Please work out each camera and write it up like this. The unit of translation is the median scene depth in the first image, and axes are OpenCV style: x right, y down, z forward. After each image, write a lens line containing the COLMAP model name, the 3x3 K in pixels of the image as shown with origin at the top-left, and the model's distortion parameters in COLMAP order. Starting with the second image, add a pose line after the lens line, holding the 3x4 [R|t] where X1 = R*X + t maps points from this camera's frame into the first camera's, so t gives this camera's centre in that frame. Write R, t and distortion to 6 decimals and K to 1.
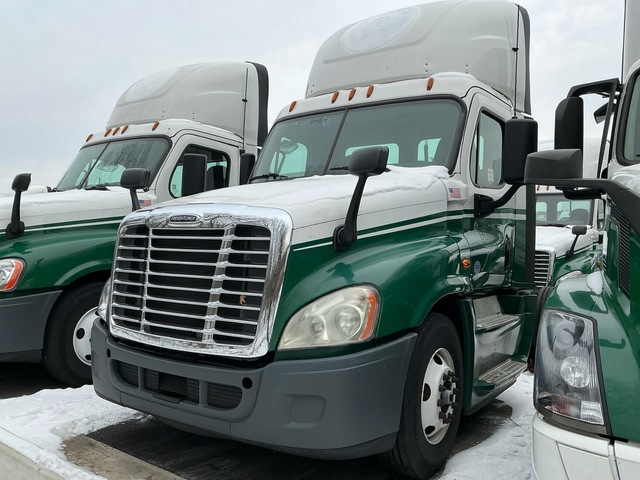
lens RADIAL K [[546.6, 0, 320.0], [0, 546.6, 240.0], [0, 0, 1]] dist [0.004309, -0.000246]
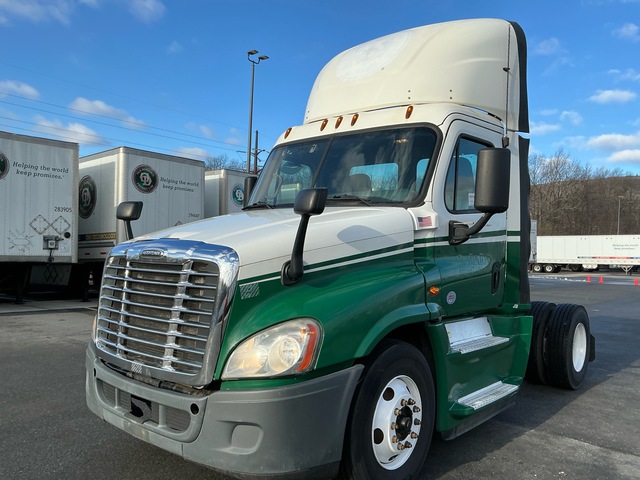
lens RADIAL K [[546.6, 0, 320.0], [0, 546.6, 240.0], [0, 0, 1]] dist [0.004309, -0.000246]
pose [[0.993370, -0.003157, -0.114918, 0.203433], [0.003001, 0.999994, -0.001532, -0.060283], [0.114923, 0.001177, 0.993374, -0.045913]]
